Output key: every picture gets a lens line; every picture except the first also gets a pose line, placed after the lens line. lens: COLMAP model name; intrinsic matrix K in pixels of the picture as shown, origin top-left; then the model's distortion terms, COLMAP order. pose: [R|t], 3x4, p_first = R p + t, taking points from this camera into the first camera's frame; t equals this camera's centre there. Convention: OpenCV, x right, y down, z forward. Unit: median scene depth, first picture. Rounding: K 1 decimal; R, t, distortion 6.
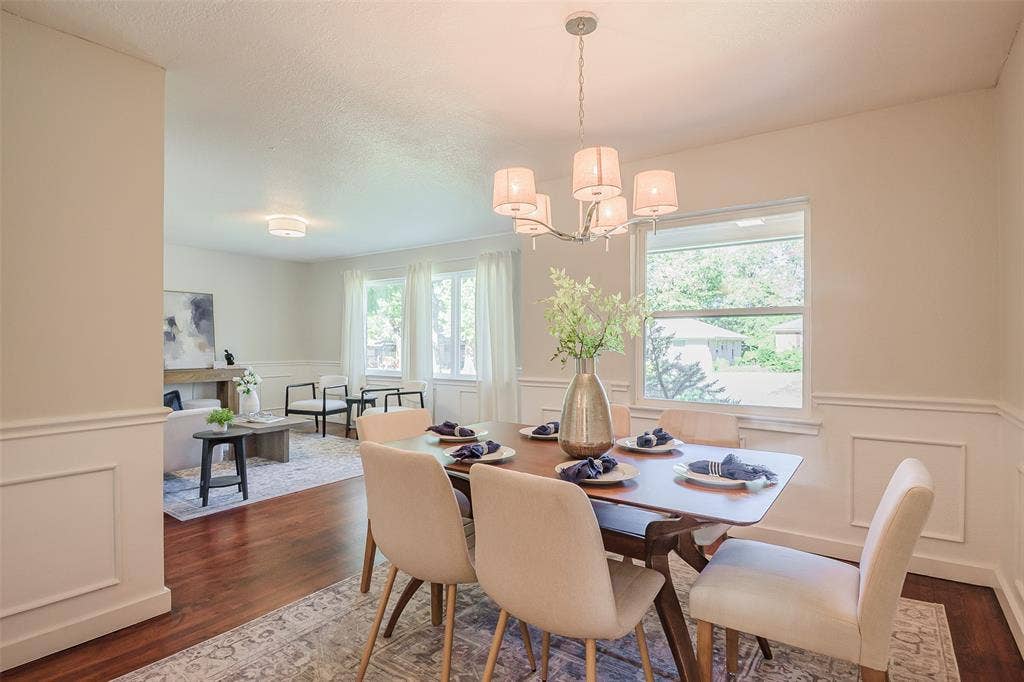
lens RADIAL K [[532.7, 0, 512.0], [0, 532.7, 341.0], [0, 0, 1]] dist [0.002502, 0.000154]
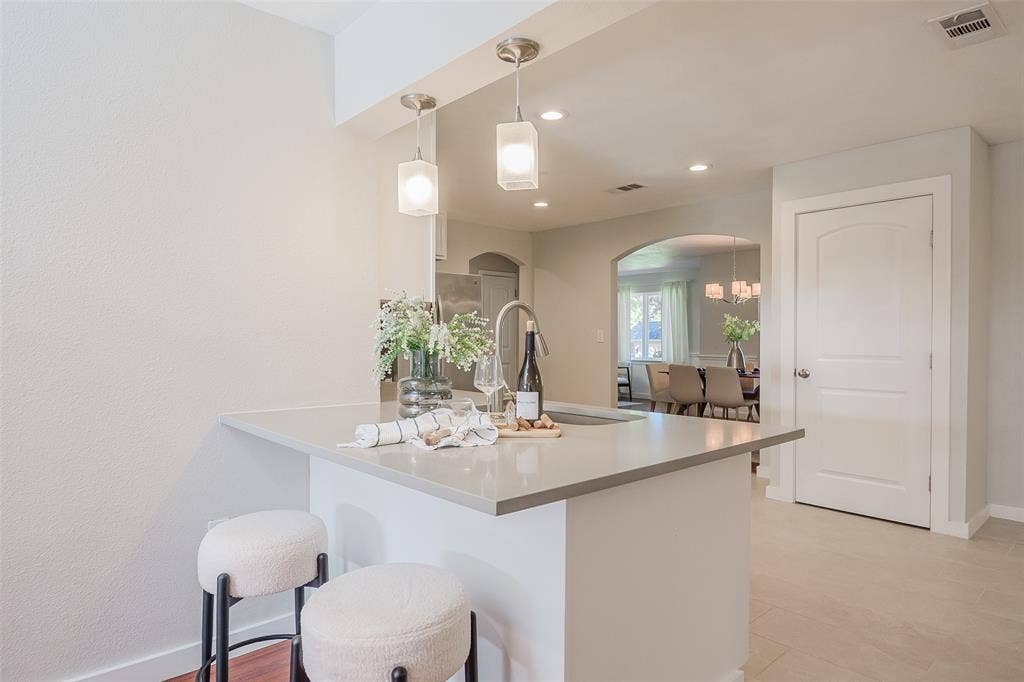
lens RADIAL K [[532.7, 0, 512.0], [0, 532.7, 341.0], [0, 0, 1]] dist [0.002502, 0.000154]
pose [[0.966009, 0.004876, -0.258462, -0.283169], [-0.002798, 0.999961, 0.008408, 0.005690], [0.258493, -0.007399, 0.965985, -2.084327]]
